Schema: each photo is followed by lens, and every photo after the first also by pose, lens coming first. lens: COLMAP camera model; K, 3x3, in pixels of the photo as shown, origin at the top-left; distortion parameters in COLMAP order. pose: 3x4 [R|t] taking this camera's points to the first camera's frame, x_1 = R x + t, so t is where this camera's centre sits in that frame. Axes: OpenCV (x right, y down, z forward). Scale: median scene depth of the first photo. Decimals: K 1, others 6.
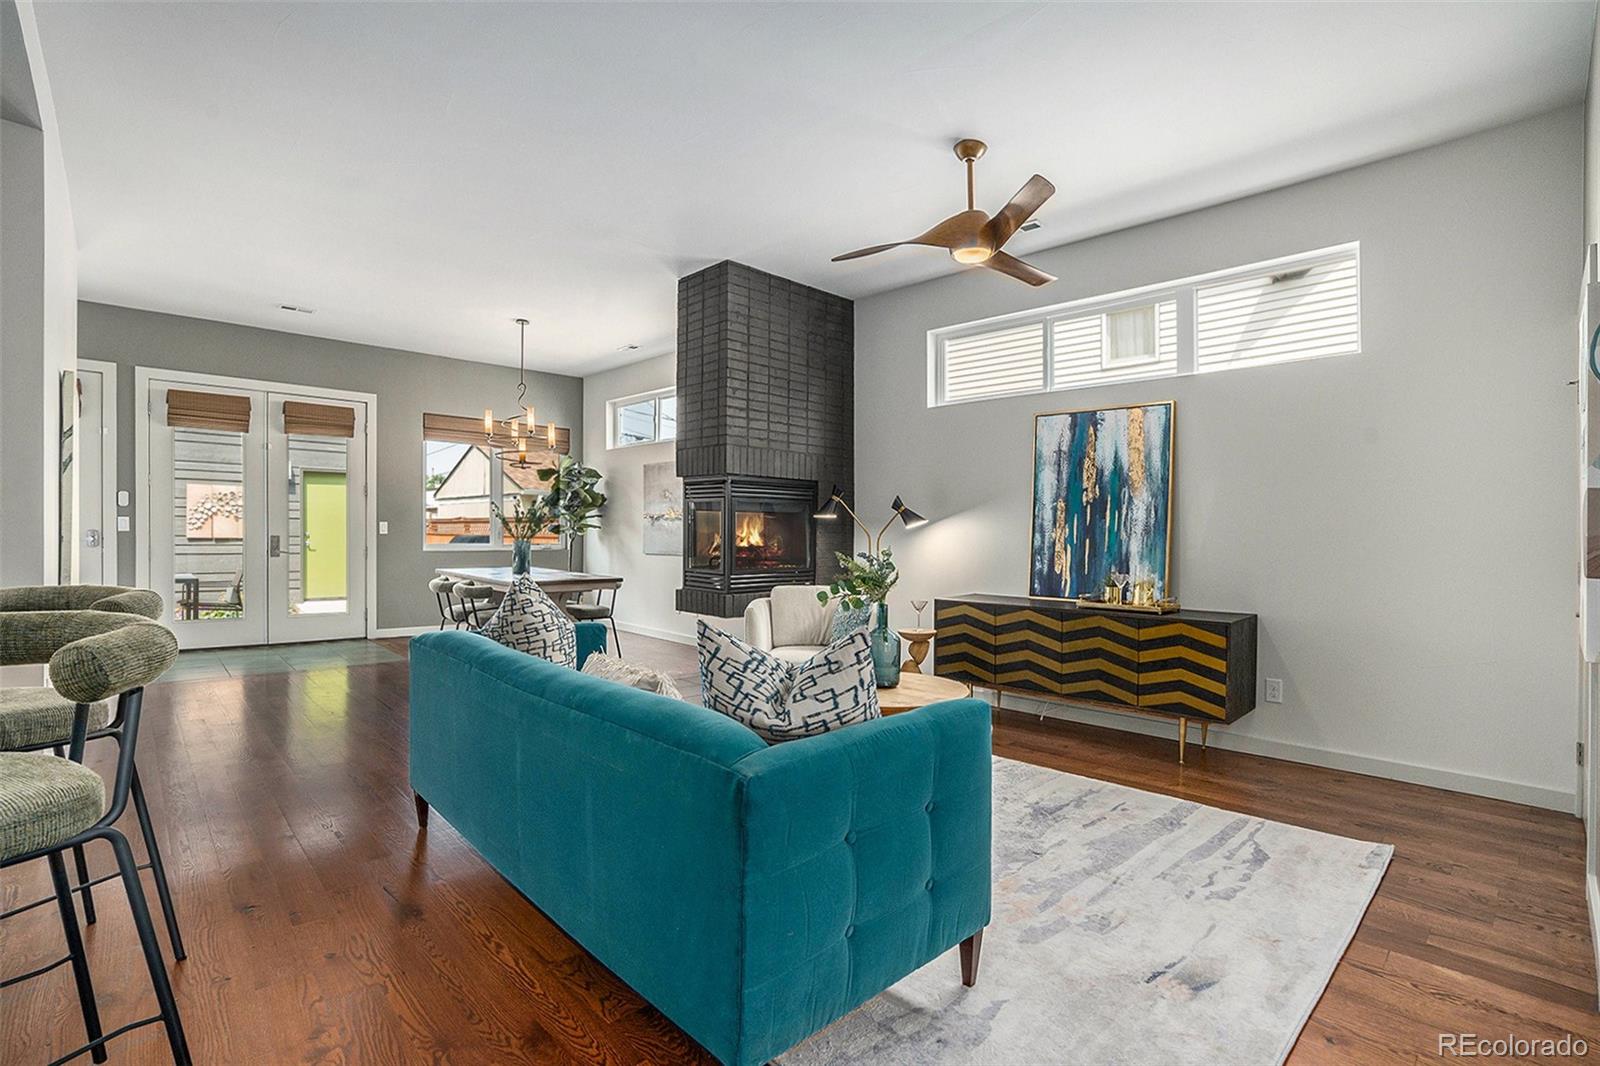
lens RADIAL K [[772.8, 0, 843.1], [0, 772.8, 544.4], [0, 0, 1]] dist [-0.079665, 0.013043]
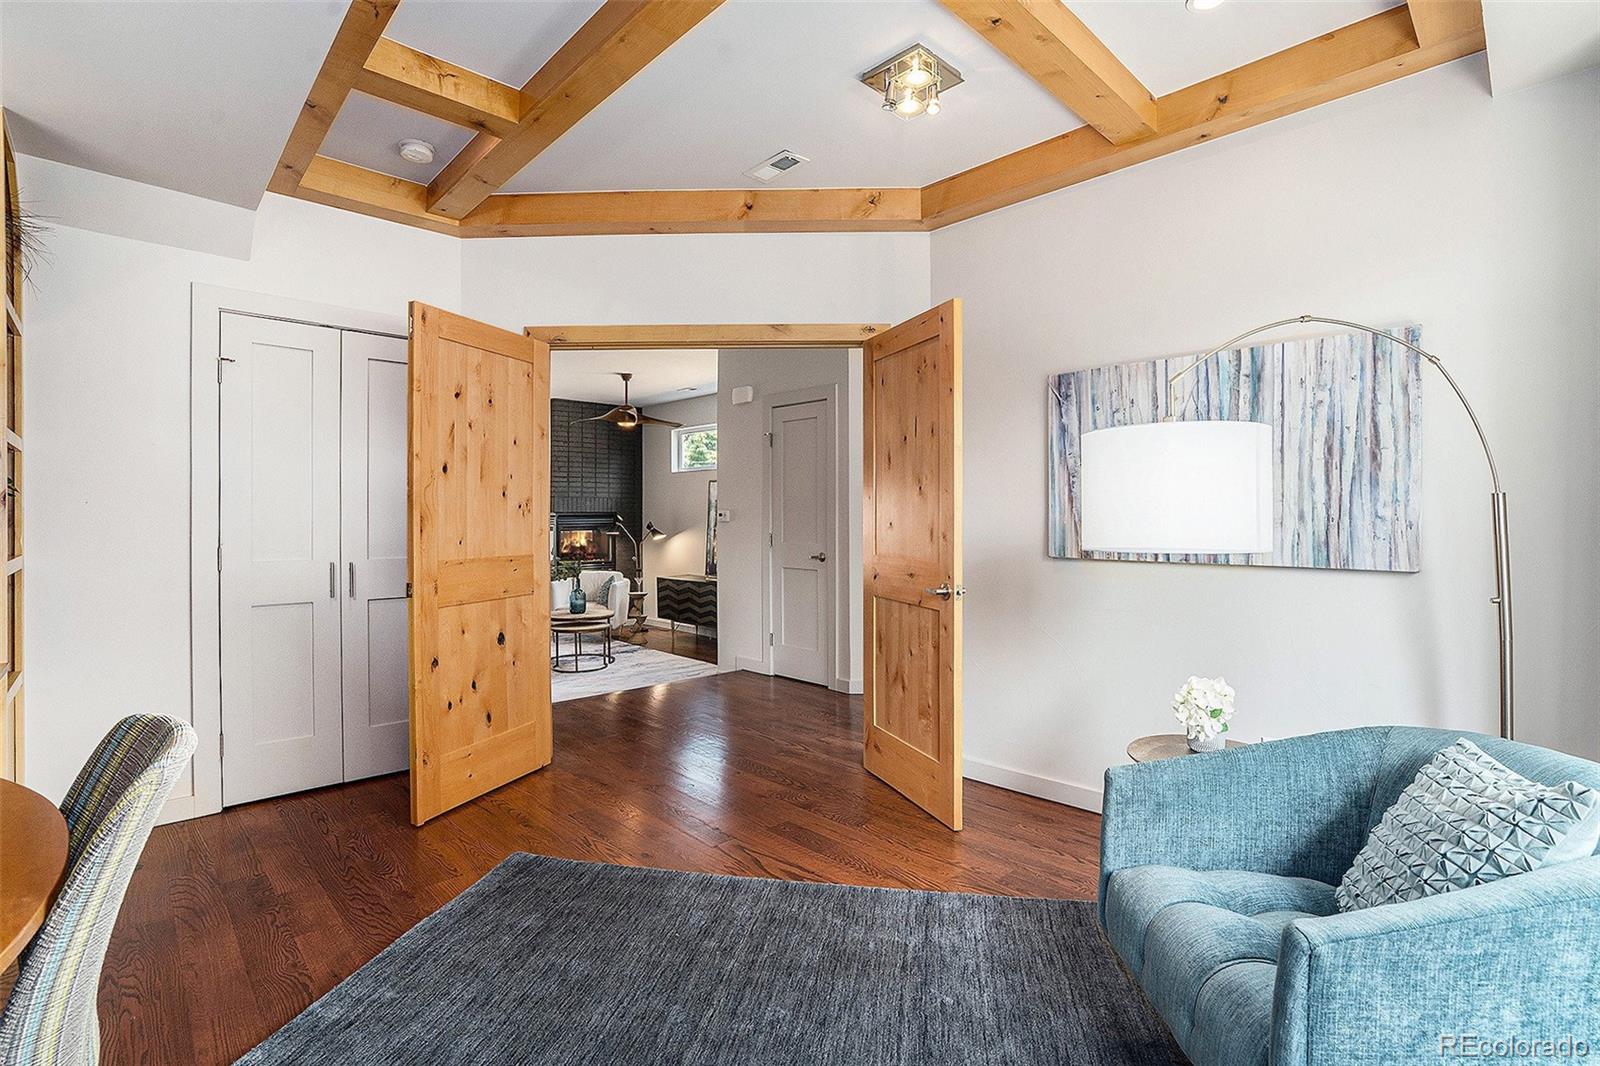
lens RADIAL K [[758.4, 0, 800.0], [0, 758.4, 533.0], [0, 0, 1]] dist [-0.075133, 0.028205]
pose [[0.999403, -0.009887, -0.033107, 0.498246], [0.009873, 0.999951, -0.000575, -0.032373], [0.033111, 0.000247, 0.999452, -0.810834]]
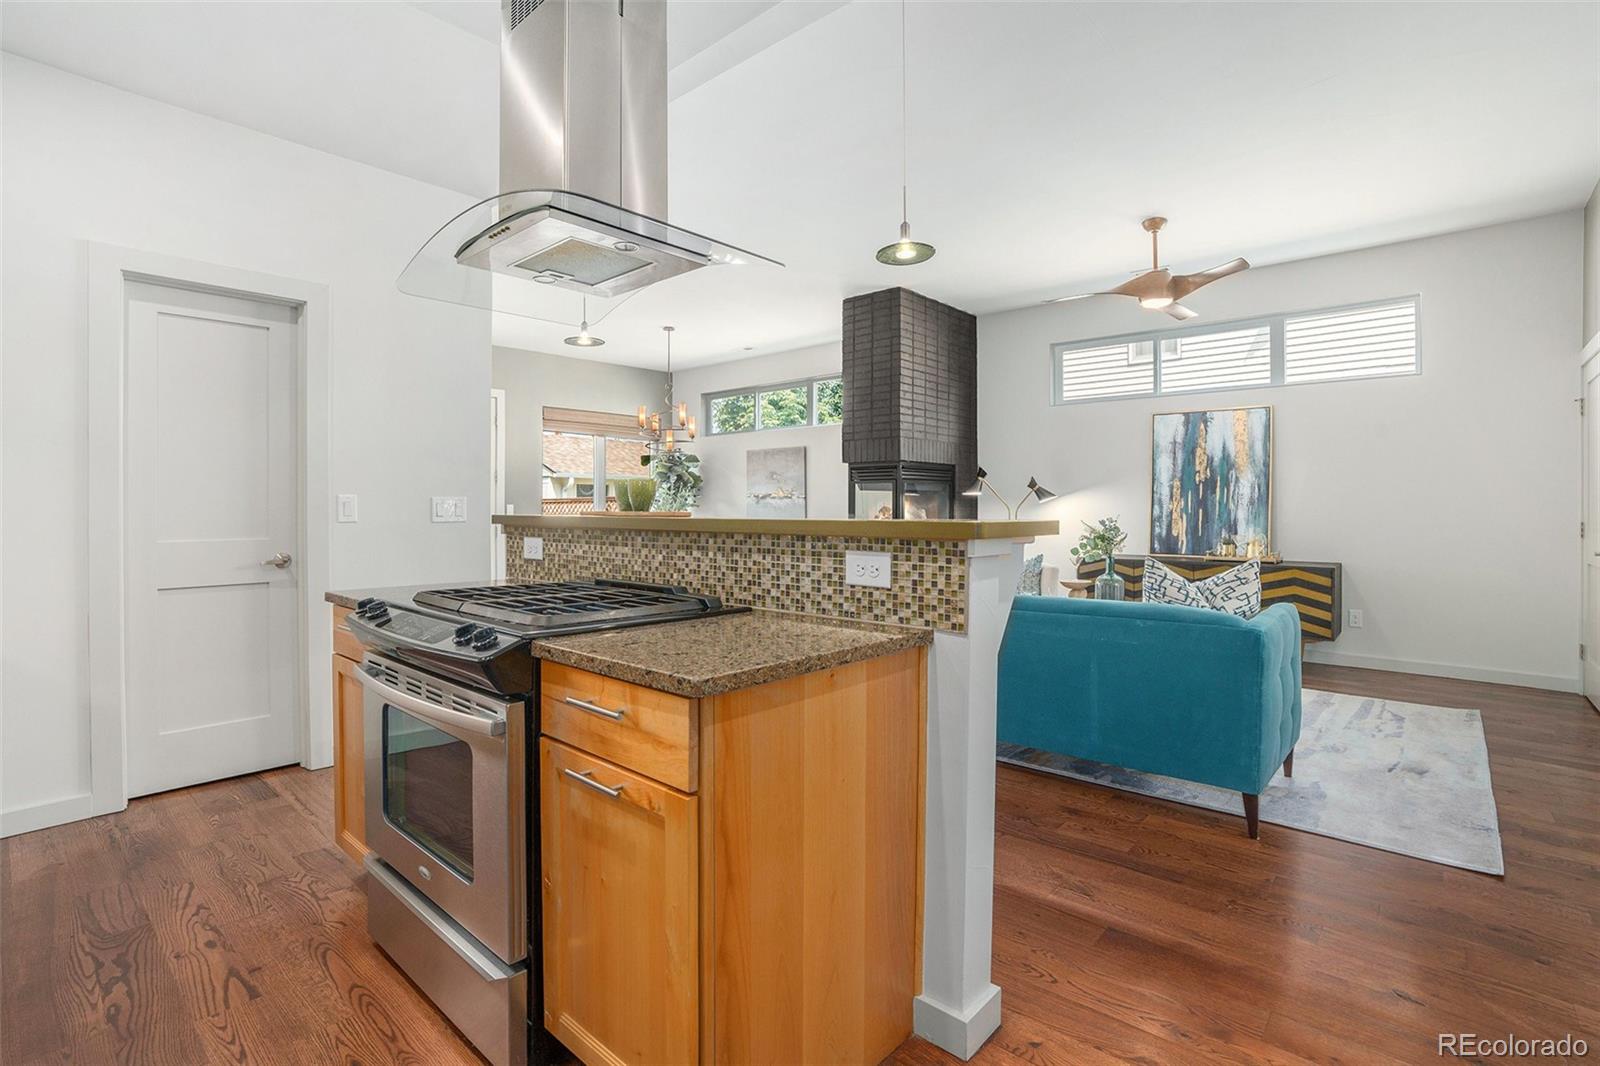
lens RADIAL K [[757.5, 0, 807.2], [0, 757.5, 532.6], [0, 0, 1]] dist [-0.085799, 0.031377]
pose [[0.998970, -0.014701, 0.042922, -0.354116], [0.014066, 0.999788, 0.015052, 0.003548], [-0.043134, -0.014433, 0.998965, -0.205678]]
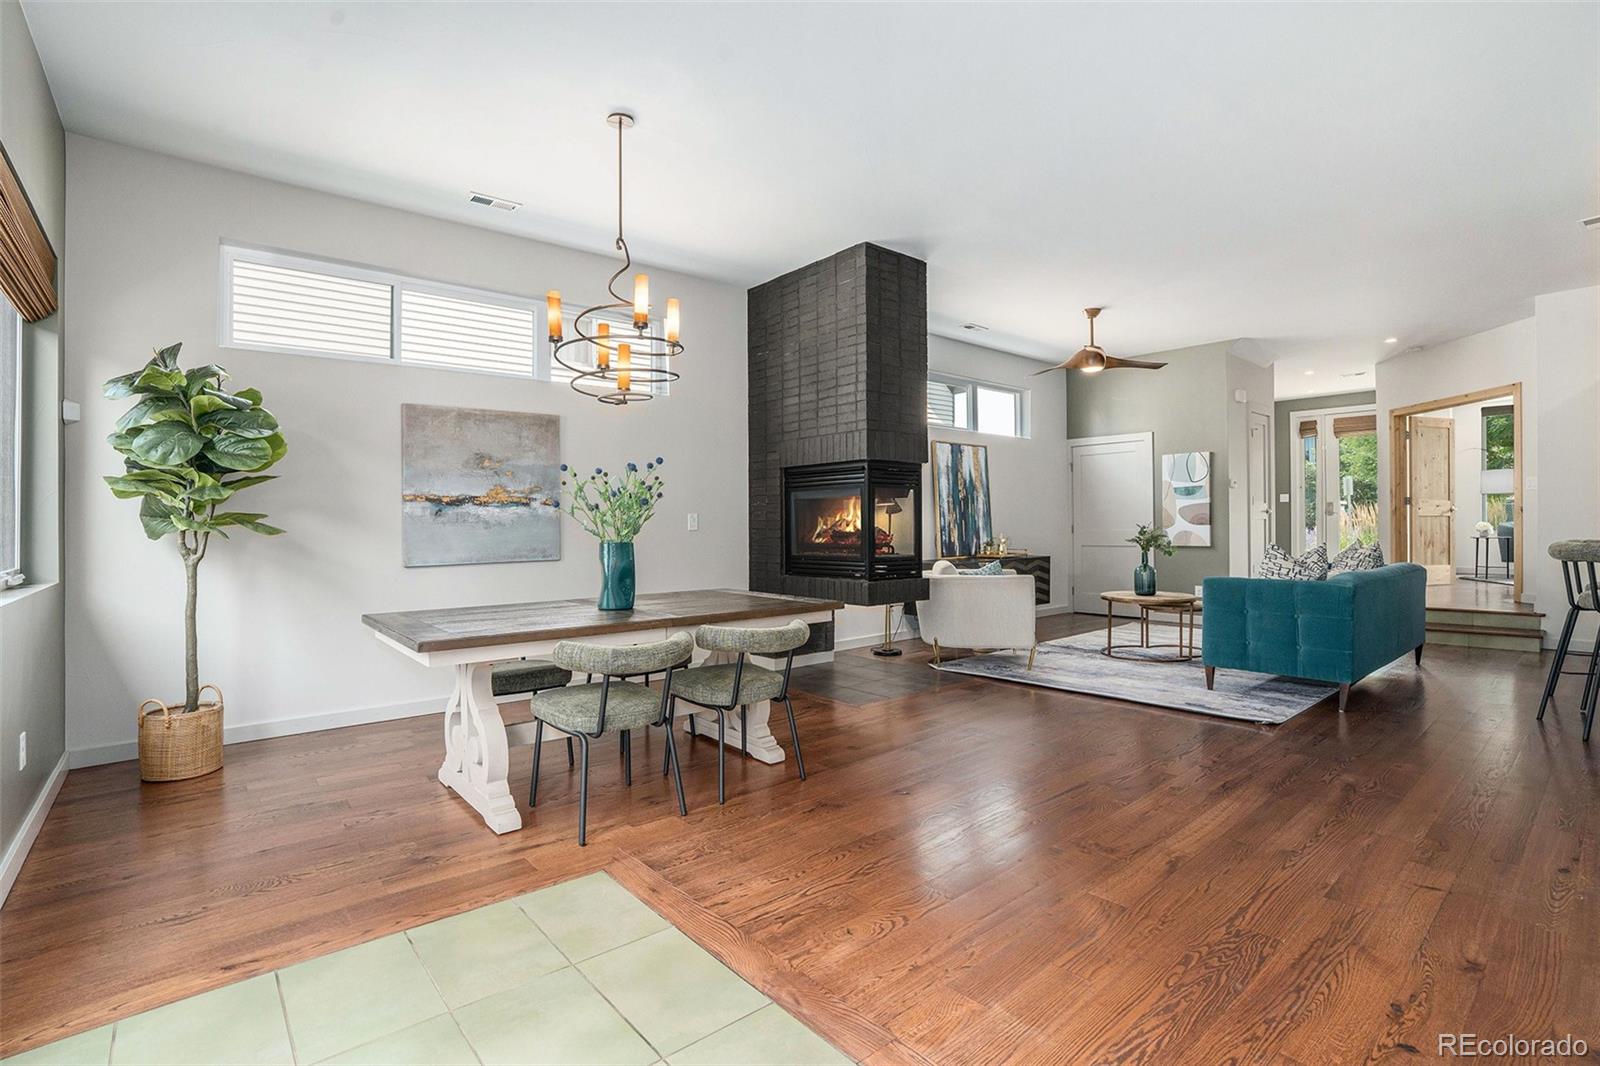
lens RADIAL K [[770.0, 0, 699.1], [0, 770.0, 526.6], [0, 0, 1]] dist [-0.077718, 0.011977]
pose [[0.131692, -0.018749, 0.991113, -1.236089], [0.028451, 0.999481, 0.015127, -0.030525], [-0.990882, 0.026206, 0.132157, 1.175317]]
